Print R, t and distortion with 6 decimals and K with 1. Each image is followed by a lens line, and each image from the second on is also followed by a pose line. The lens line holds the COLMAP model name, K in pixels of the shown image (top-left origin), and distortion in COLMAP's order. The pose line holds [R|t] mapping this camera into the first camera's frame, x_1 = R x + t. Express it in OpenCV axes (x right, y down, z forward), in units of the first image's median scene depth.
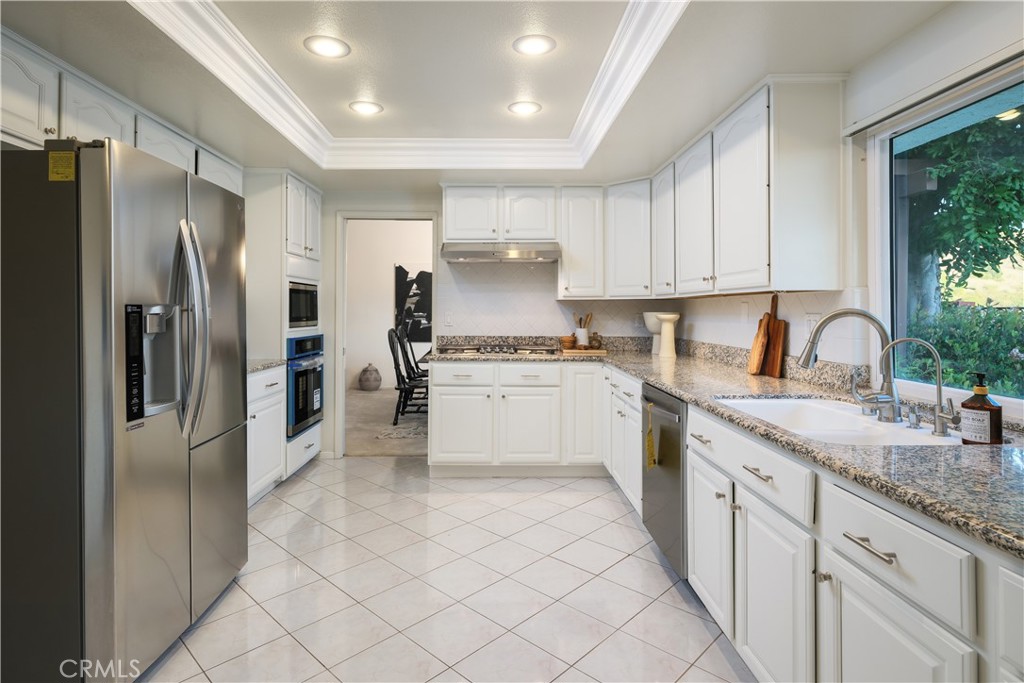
lens RADIAL K [[538.9, 0, 499.8], [0, 538.9, 310.1], [0, 0, 1]] dist [0.001364, -0.003325]
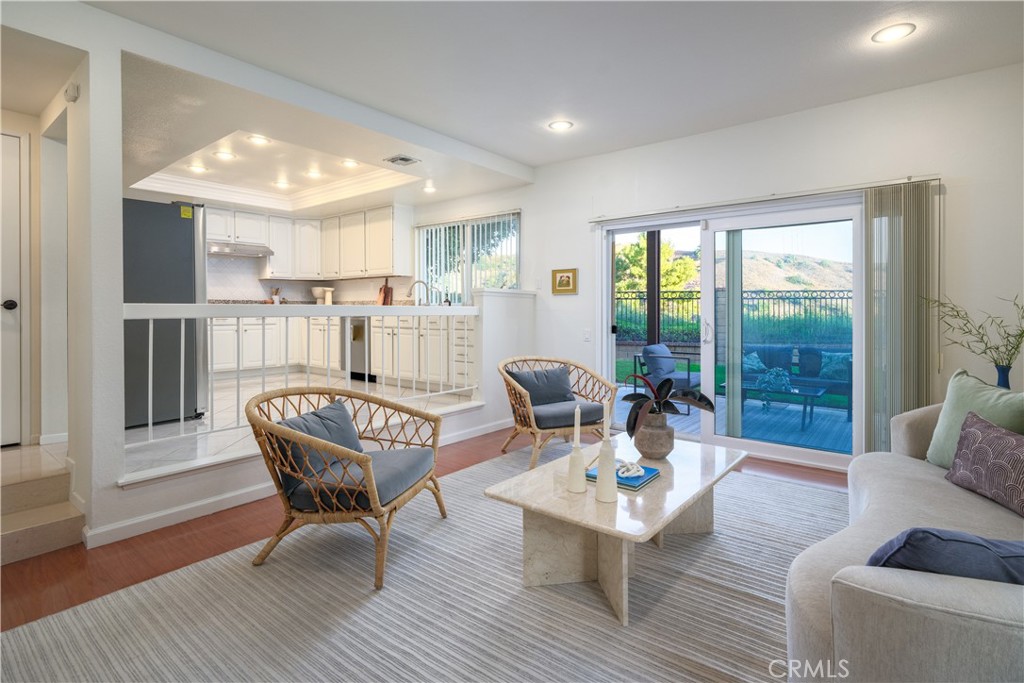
lens RADIAL K [[516.3, 0, 517.6], [0, 516.3, 303.0], [0, 0, 1]] dist [-0.001832, -0.000791]
pose [[0.643198, 0.005888, 0.765677, -0.717480], [0.002263, 0.999951, -0.009590, 0.085939], [-0.765696, 0.007901, 0.643154, -0.786940]]
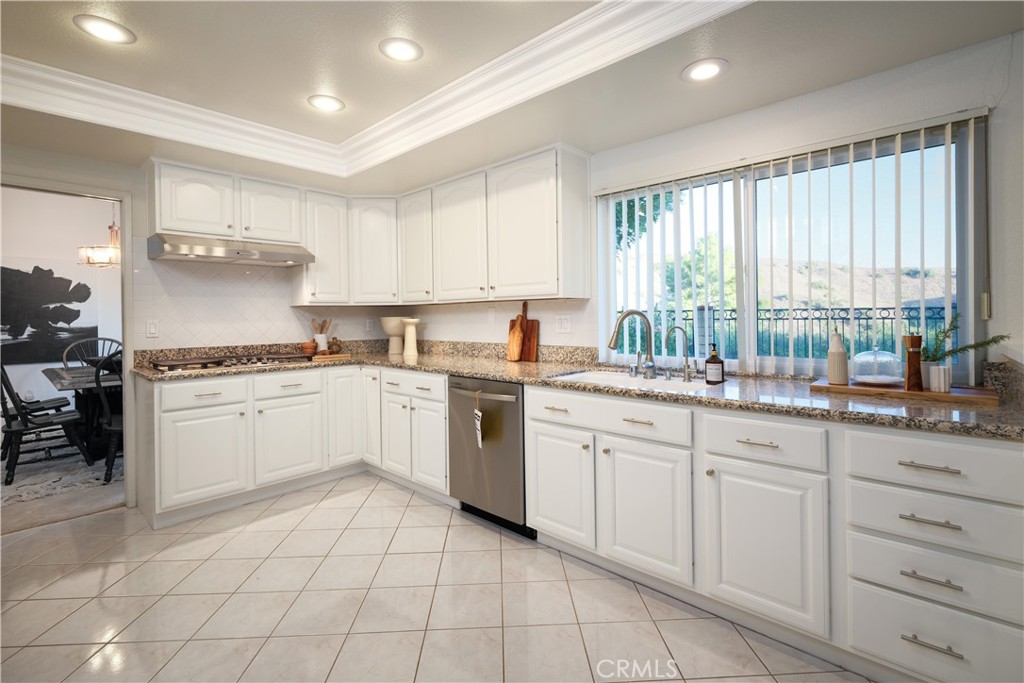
lens RADIAL K [[467.9, 0, 518.8], [0, 467.9, 319.8], [0, 0, 1]] dist [0.004056, -0.000618]
pose [[0.690457, -0.015965, 0.723197, -0.257467], [0.013729, 0.999866, 0.008964, 0.005076], [-0.723243, 0.003740, 0.690583, 0.140402]]
